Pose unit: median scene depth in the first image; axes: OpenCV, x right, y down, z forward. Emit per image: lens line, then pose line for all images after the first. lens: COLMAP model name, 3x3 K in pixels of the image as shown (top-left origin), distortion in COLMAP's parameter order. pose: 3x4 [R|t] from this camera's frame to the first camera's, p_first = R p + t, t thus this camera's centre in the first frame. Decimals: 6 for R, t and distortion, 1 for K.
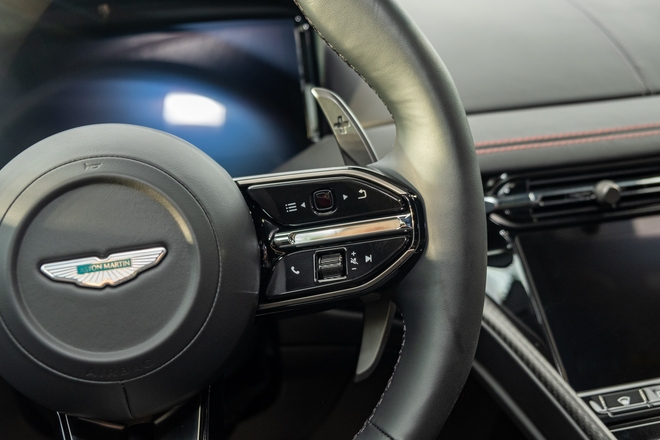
lens RADIAL K [[883.1, 0, 327.7], [0, 883.1, 217.5], [0, 0, 1]] dist [-0.040766, 0.000000]
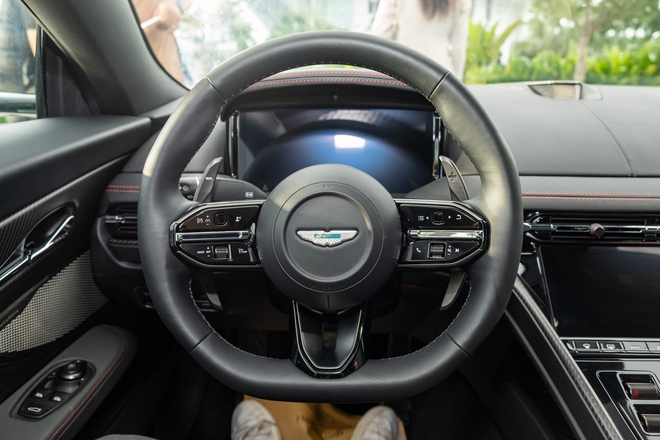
lens RADIAL K [[508.1, 0, 341.6], [0, 508.1, 217.6], [0, 0, 1]] dist [0.006084, 0.002609]
pose [[0.975745, 0.141017, -0.167437, -0.023743], [-0.134885, 0.989722, 0.047509, -0.041691], [0.172416, -0.023772, 0.984737, -0.141973]]
